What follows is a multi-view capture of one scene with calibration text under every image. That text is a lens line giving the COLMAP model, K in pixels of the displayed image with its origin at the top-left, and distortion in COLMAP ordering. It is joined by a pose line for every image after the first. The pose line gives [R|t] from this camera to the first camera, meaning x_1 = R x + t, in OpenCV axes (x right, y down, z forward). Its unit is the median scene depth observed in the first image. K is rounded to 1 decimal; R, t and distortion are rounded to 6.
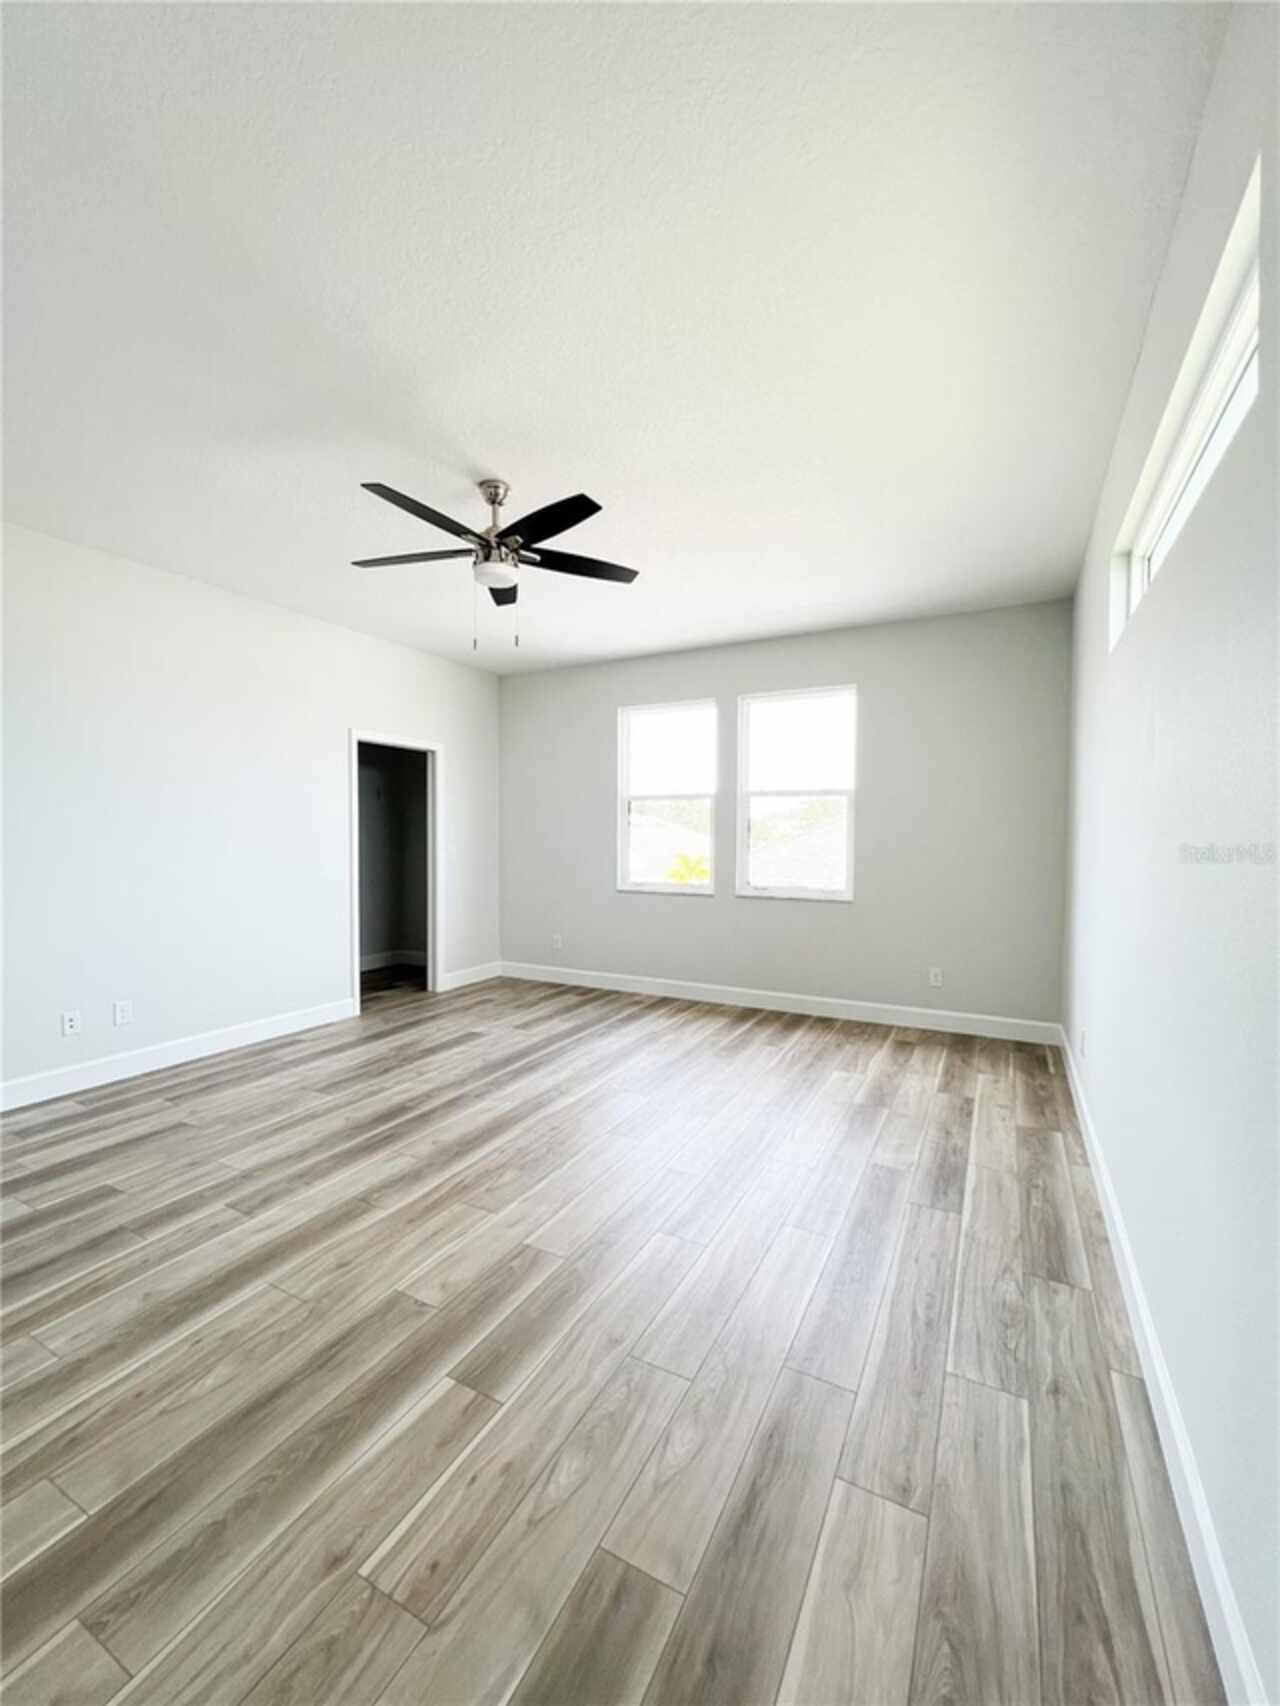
lens RADIAL K [[690.3, 0, 635.5], [0, 690.3, 838.4], [0, 0, 1]] dist [-0.003555, -0.000673]
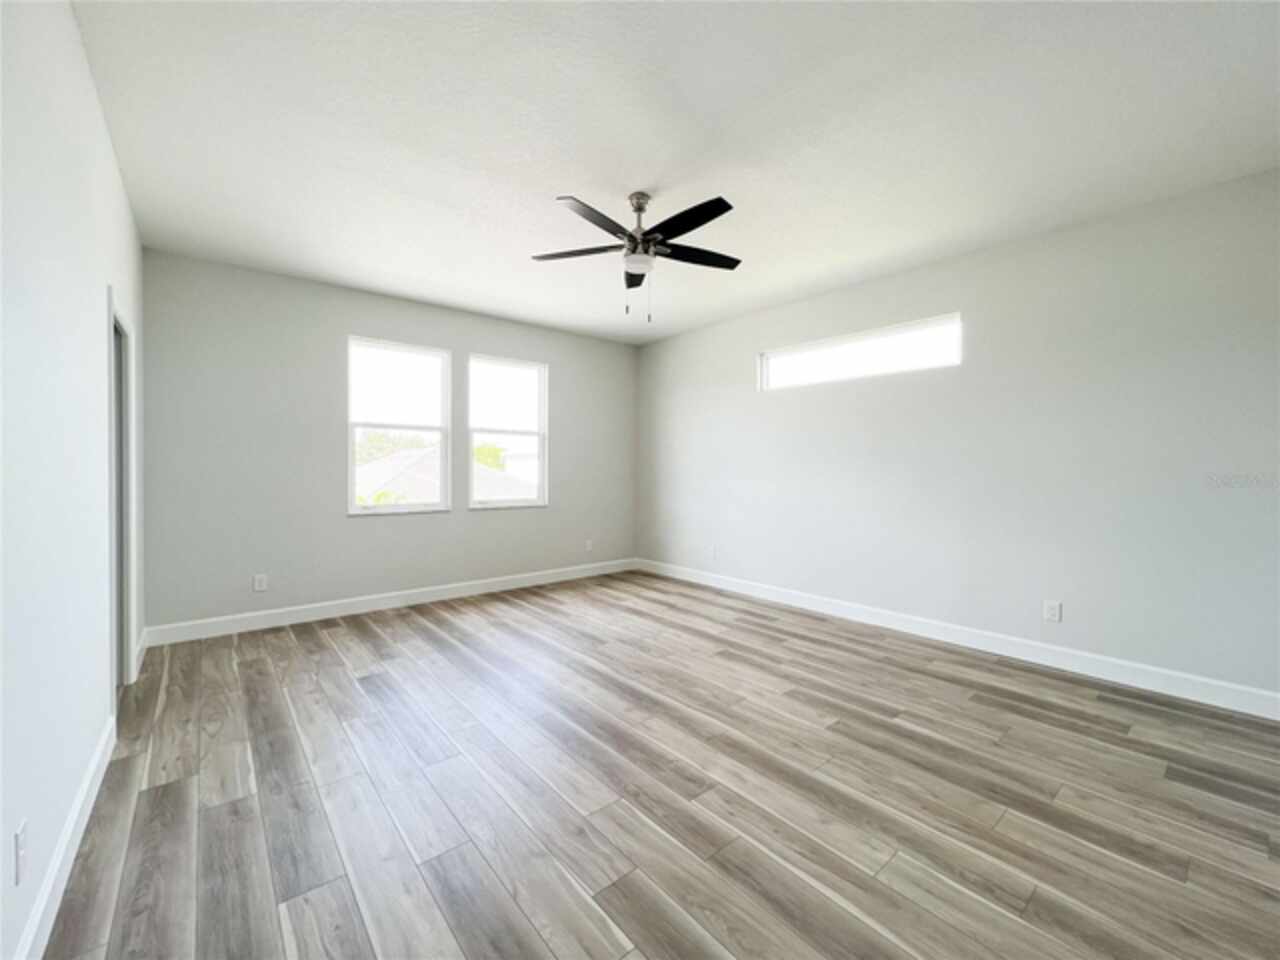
lens RADIAL K [[517.9, 0, 640.6], [0, 517.9, 474.6], [0, 0, 1]] dist [-0.003555, -0.000673]
pose [[0.374738, -0.019660, 0.926922, -1.183433], [0.003437, 0.999798, 0.019816, 0.002792], [-0.927125, -0.004240, 0.374729, 0.664886]]
